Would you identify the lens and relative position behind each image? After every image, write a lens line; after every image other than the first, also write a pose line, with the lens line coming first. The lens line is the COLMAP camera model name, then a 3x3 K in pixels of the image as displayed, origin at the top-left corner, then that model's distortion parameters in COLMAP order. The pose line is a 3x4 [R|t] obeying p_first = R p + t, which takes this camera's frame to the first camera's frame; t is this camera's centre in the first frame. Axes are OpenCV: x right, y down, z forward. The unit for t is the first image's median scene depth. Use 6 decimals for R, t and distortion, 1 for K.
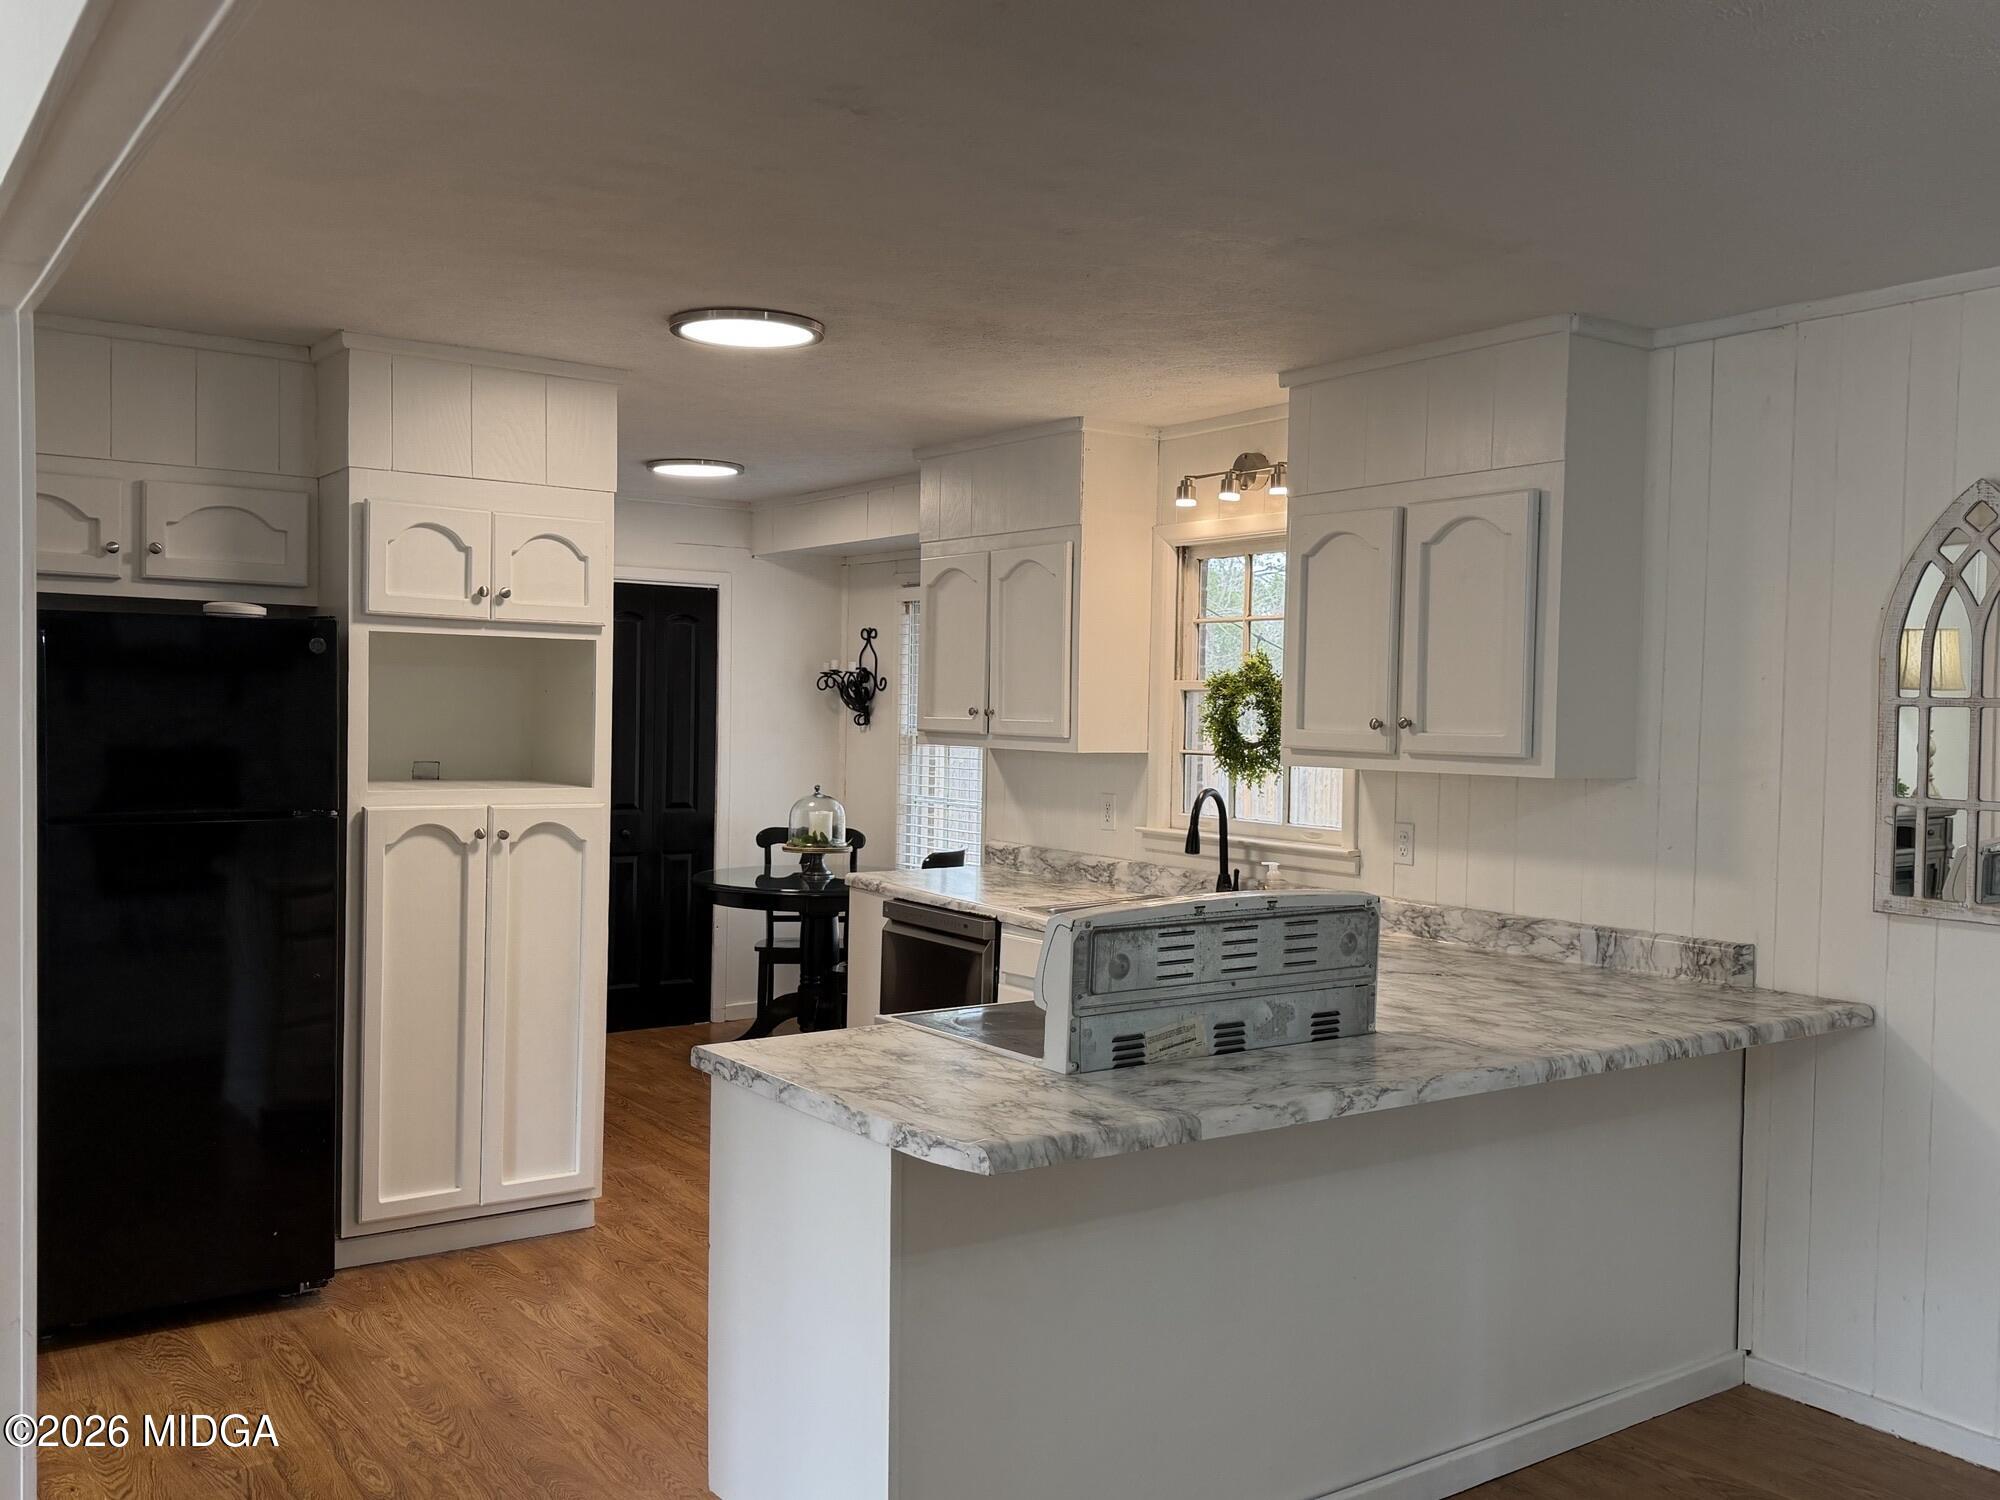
lens RADIAL K [[1715.6, 0, 1000.1], [0, 1715.6, 759.3], [0, 0, 1]] dist [0.153993, -0.319272]
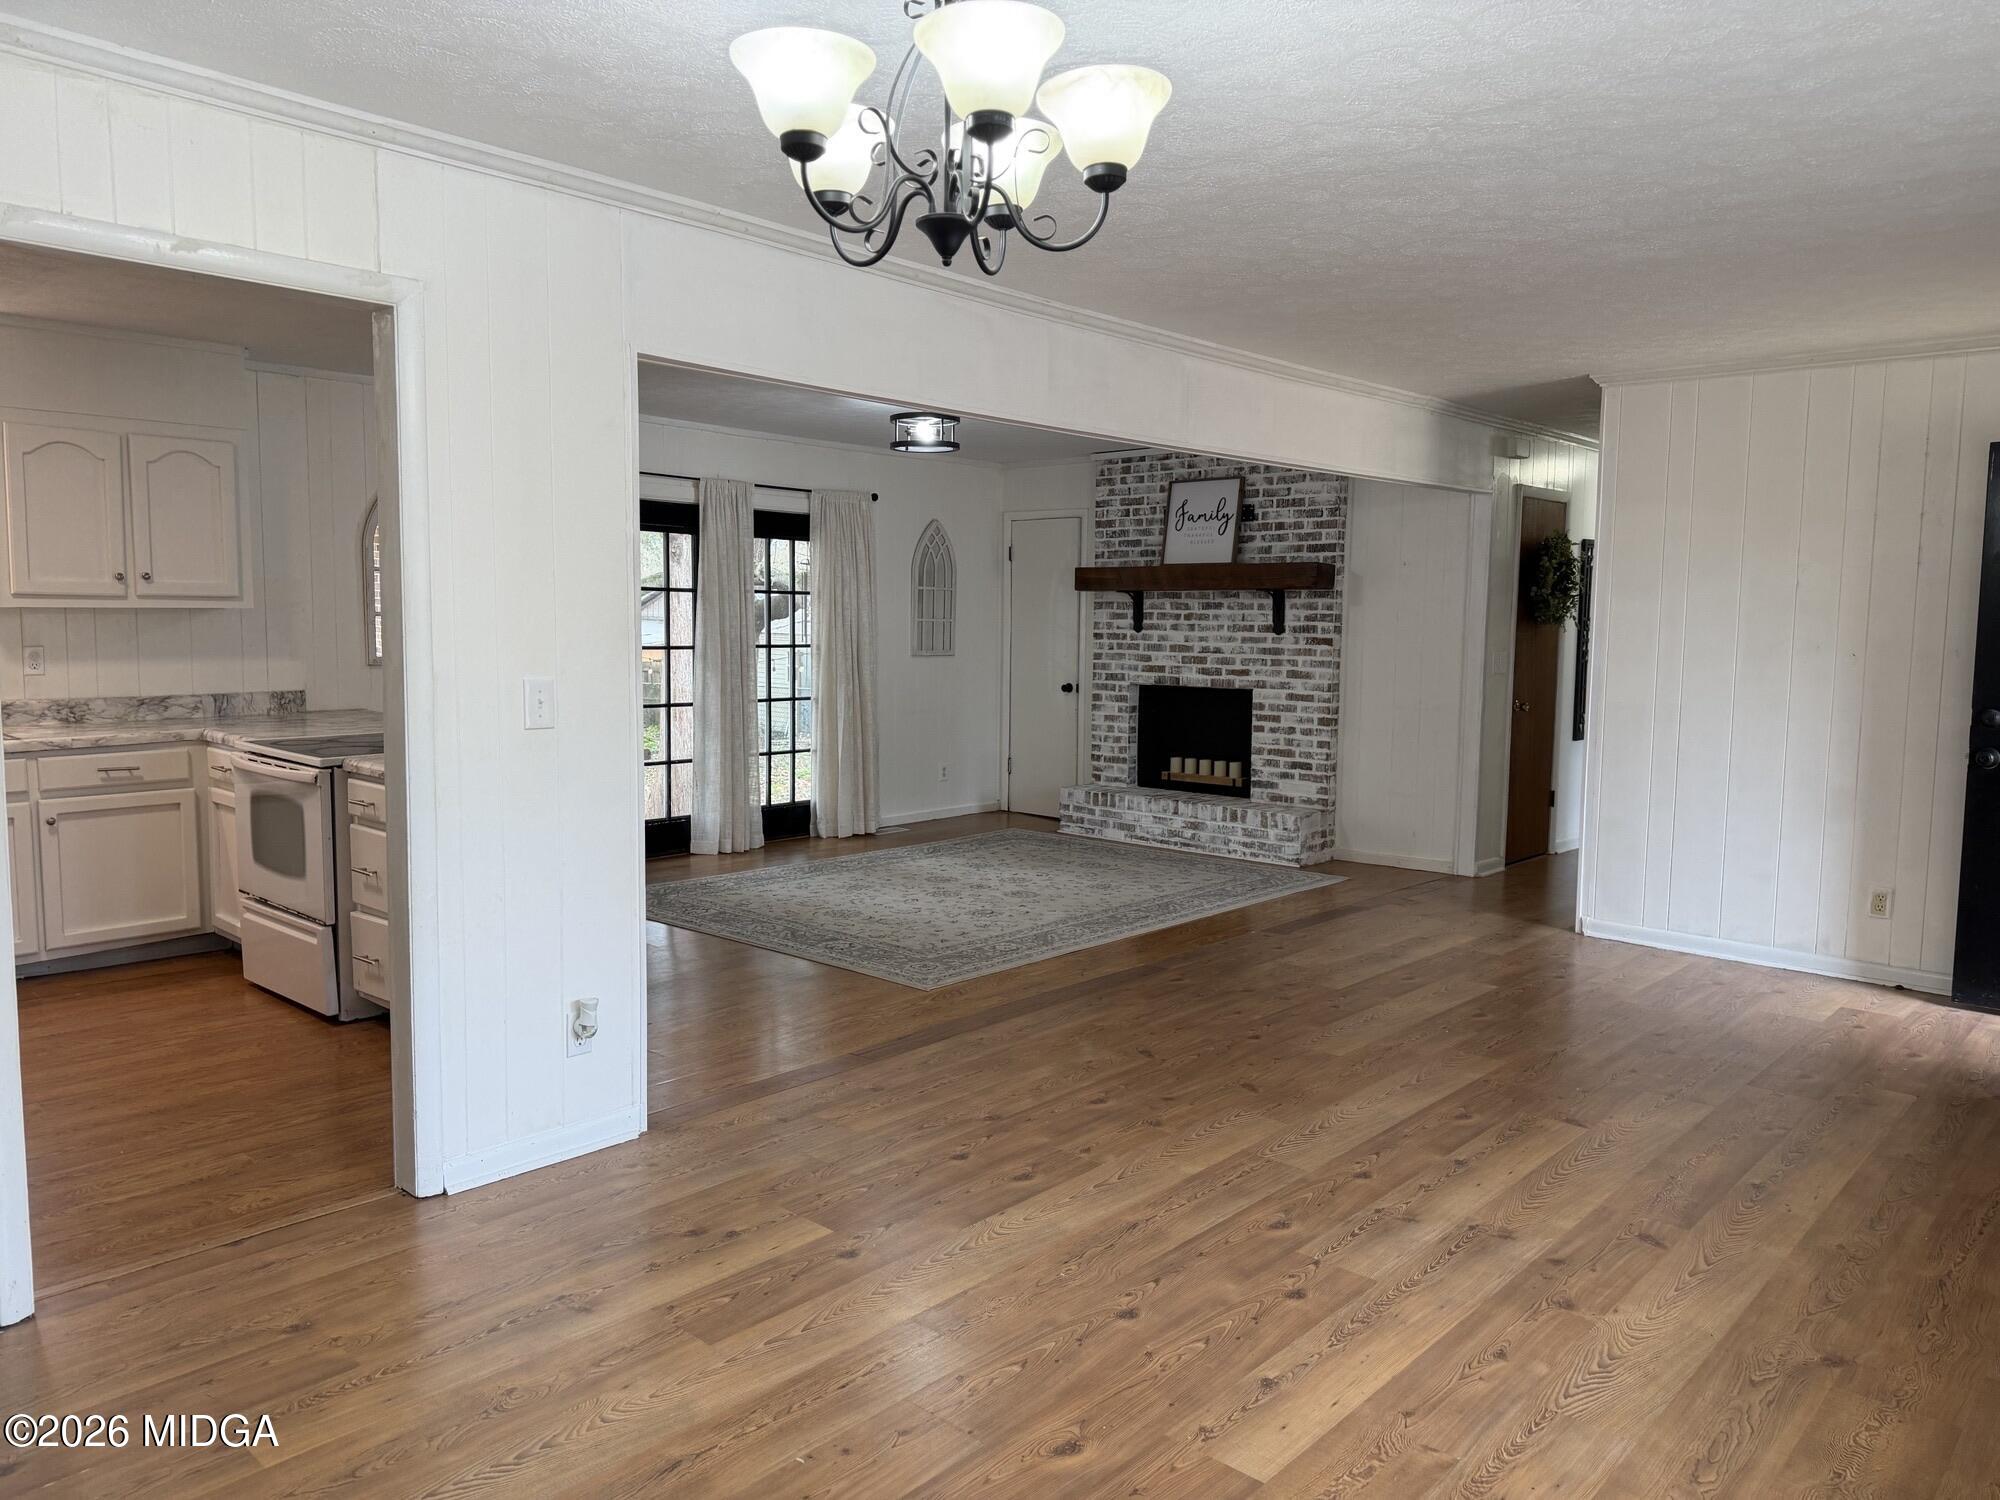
lens RADIAL K [[1392.6, 0, 1000.0], [0, 1392.6, 750.0], [0, 0, 1]] dist [0.095603, -0.125310]
pose [[-0.216426, -0.116116, 0.969369, -1.005895], [0.013137, 0.992466, 0.121815, -0.009324], [-0.976211, 0.039099, -0.213270, 0.440115]]
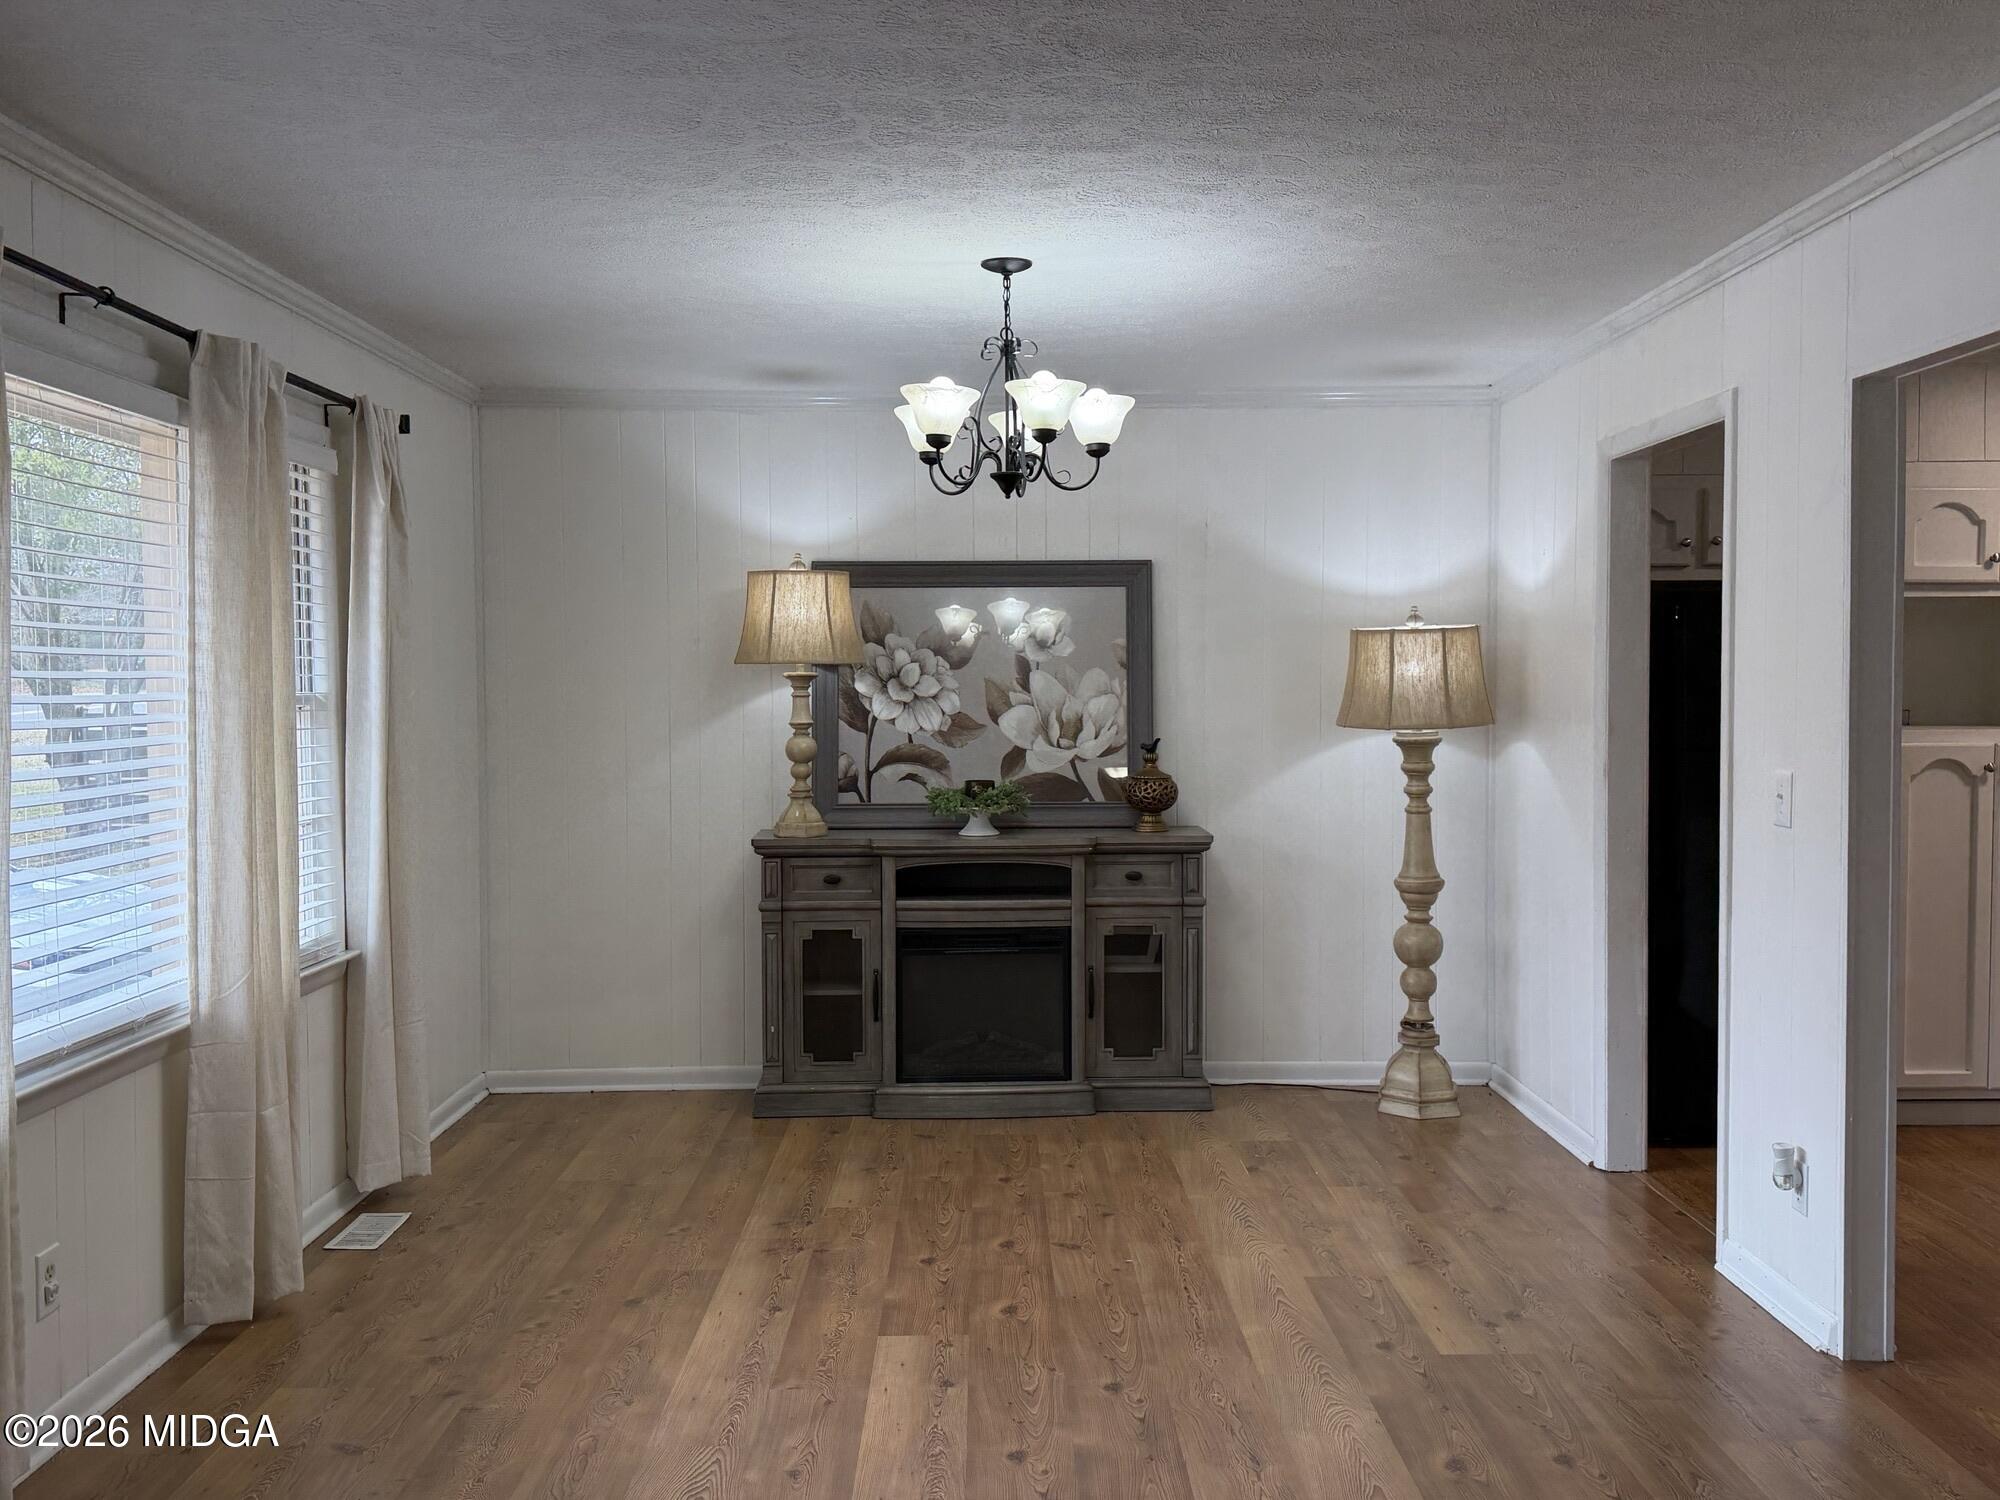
lens RADIAL K [[1717.6, 0, 999.8], [0, 1717.6, 754.0], [0, 0, 1]] dist [0.130534, -0.217249]
pose [[0.823839, -0.001141, -0.566823, -0.163914], [0.003757, 0.999987, 0.003448, 0.024417], [0.566812, -0.004970, 0.823832, -0.299869]]
